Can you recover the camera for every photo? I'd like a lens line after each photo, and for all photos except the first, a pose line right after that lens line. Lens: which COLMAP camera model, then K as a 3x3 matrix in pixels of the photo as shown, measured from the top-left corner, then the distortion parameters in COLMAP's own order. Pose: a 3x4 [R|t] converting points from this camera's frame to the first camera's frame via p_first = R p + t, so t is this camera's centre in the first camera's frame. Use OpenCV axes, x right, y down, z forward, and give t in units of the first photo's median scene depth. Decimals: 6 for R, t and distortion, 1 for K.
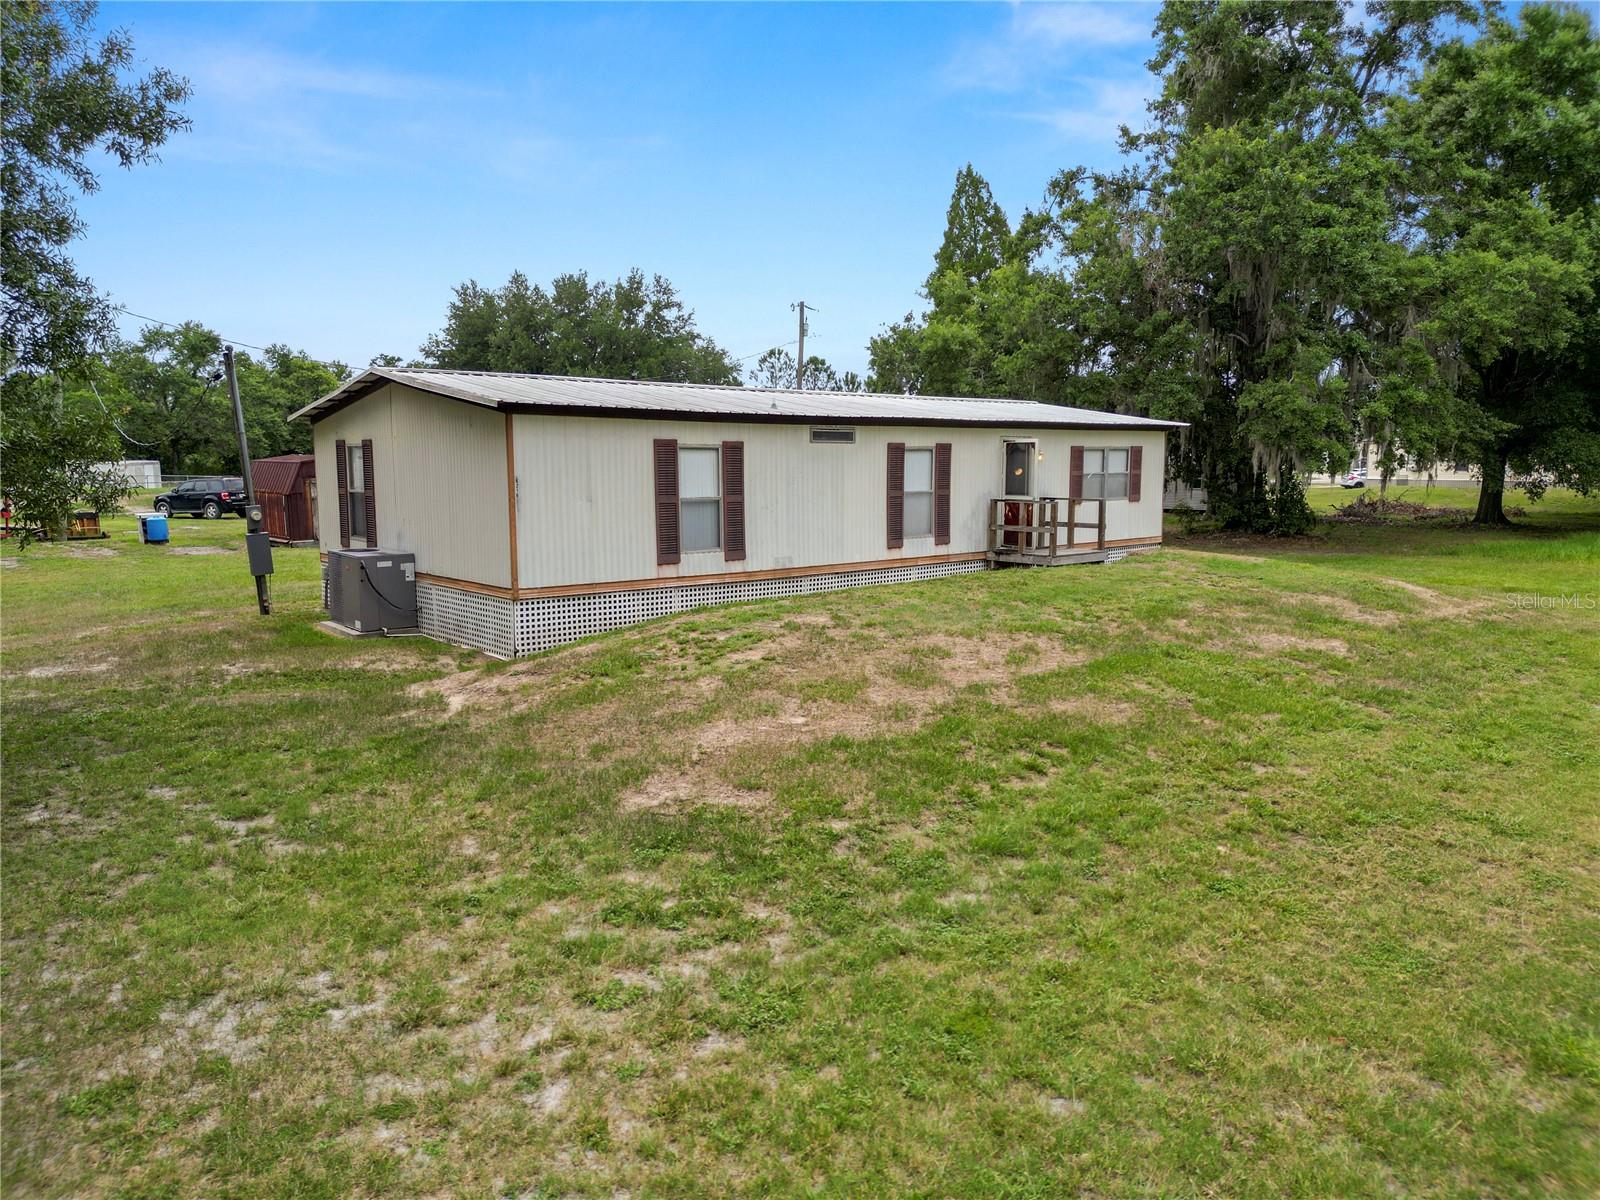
lens RADIAL K [[1111.3, 0, 796.3], [0, 1111.3, 608.4], [0, 0, 1]] dist [0.062102, -0.064886]
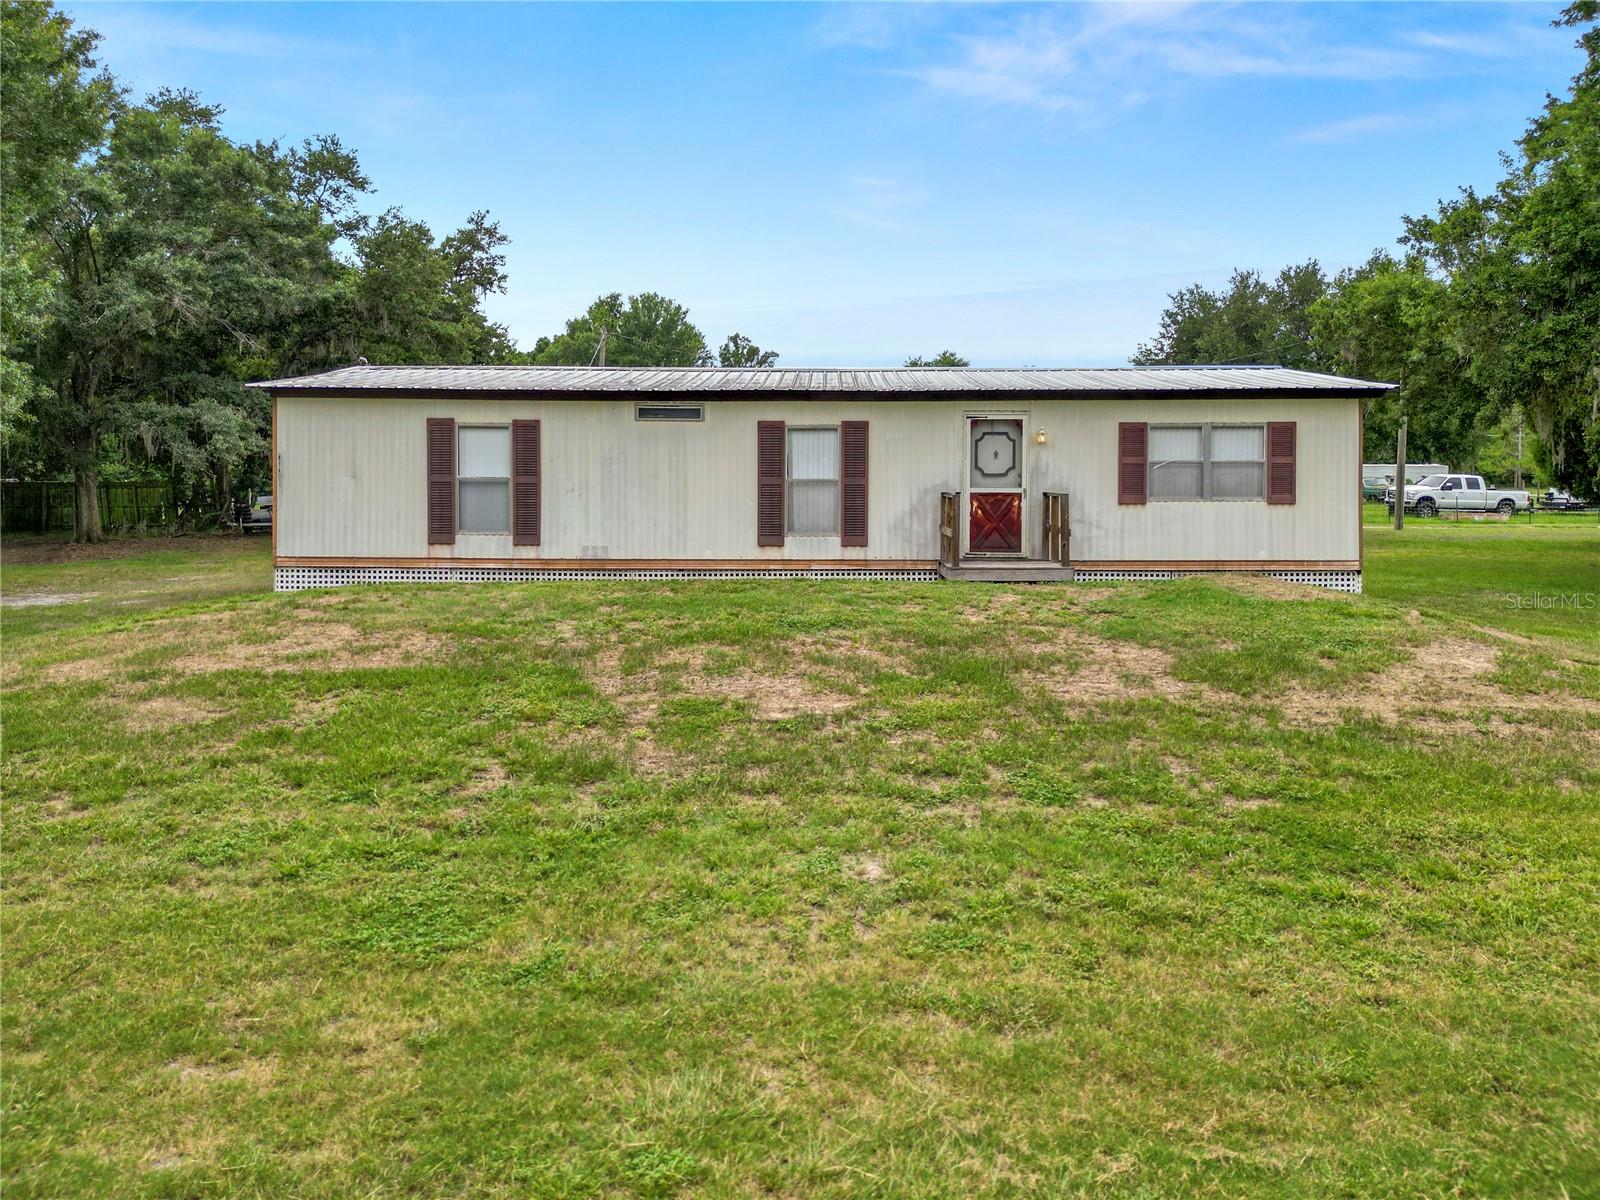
lens RADIAL K [[1111.3, 0, 796.3], [0, 1111.3, 608.4], [0, 0, 1]] dist [0.062102, -0.064886]
pose [[0.763573, 0.080645, -0.640666, 0.645076], [-0.089071, 0.995840, 0.019195, -0.025281], [0.639549, 0.042408, 0.767580, 0.369405]]
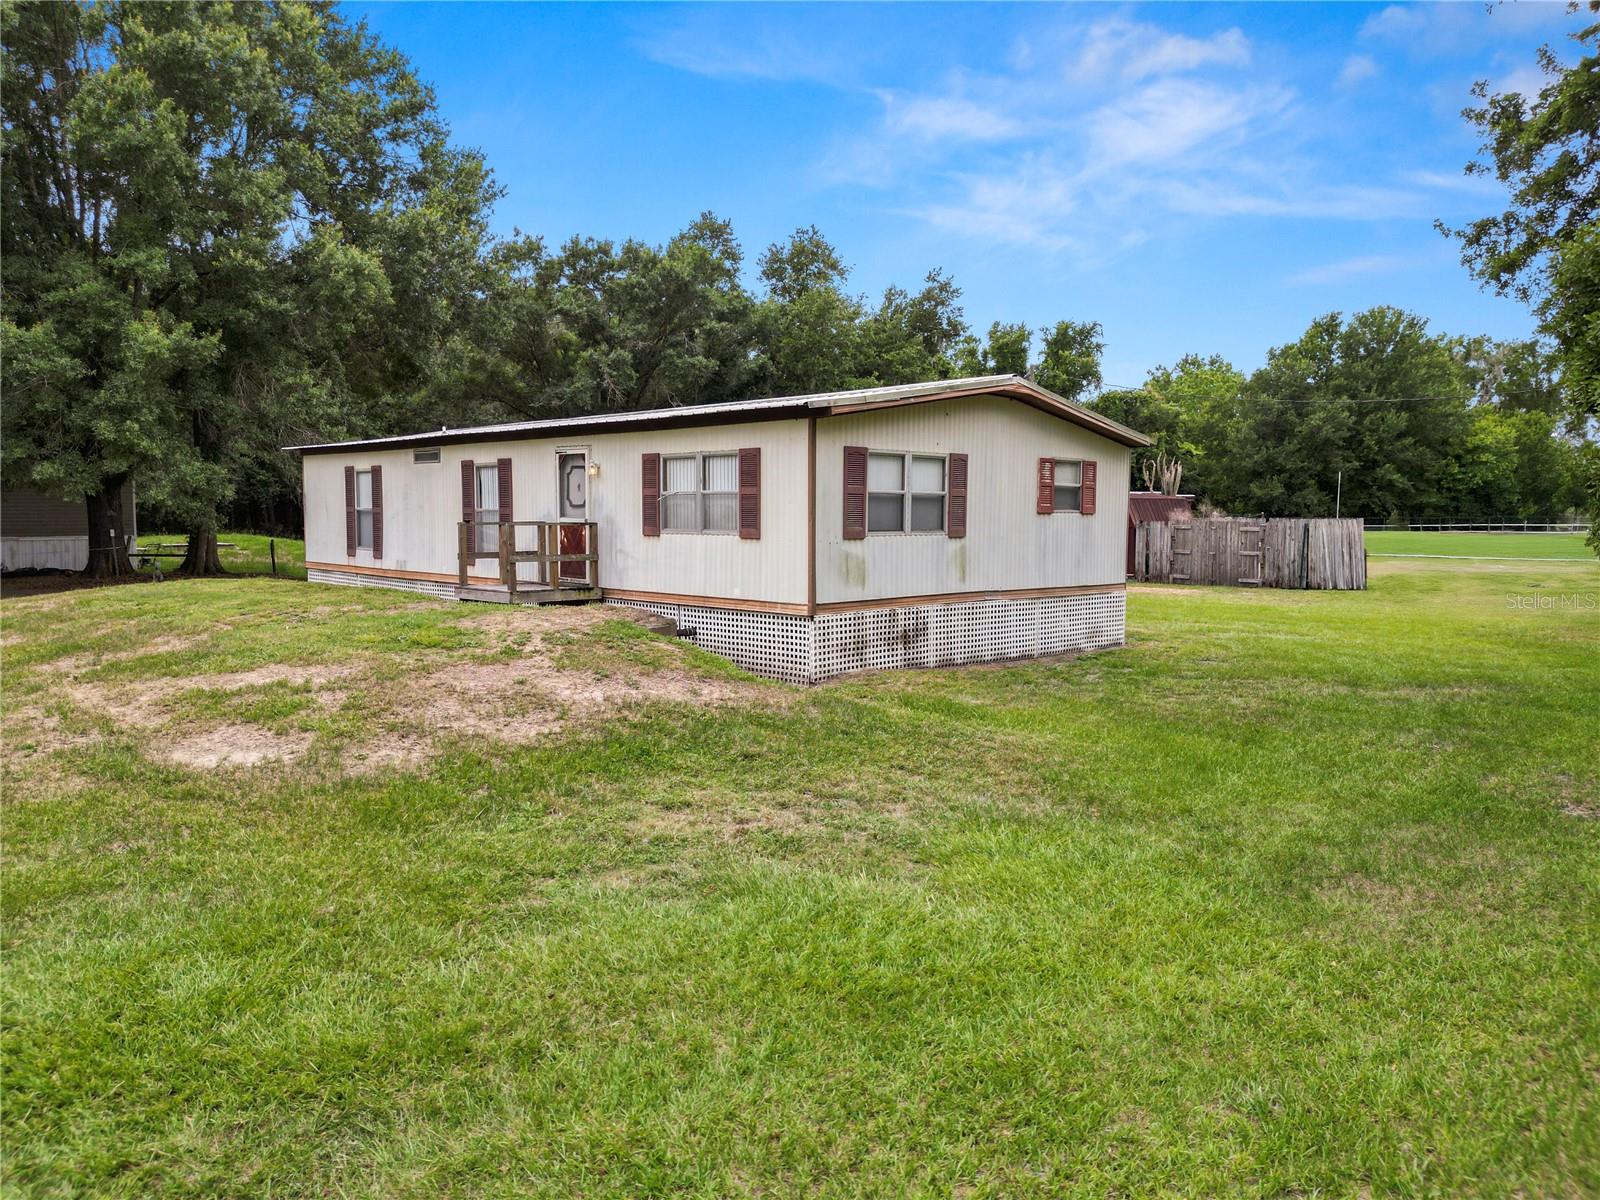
lens RADIAL K [[1123.3, 0, 809.0], [0, 1123.3, 596.1], [0, 0, 1]] dist [0.009006, 0.000717]
pose [[0.149187, 0.080117, -0.985558, 1.126893], [-0.136122, 0.988887, 0.059782, -0.126965], [0.979395, 0.125238, 0.158434, 1.129057]]
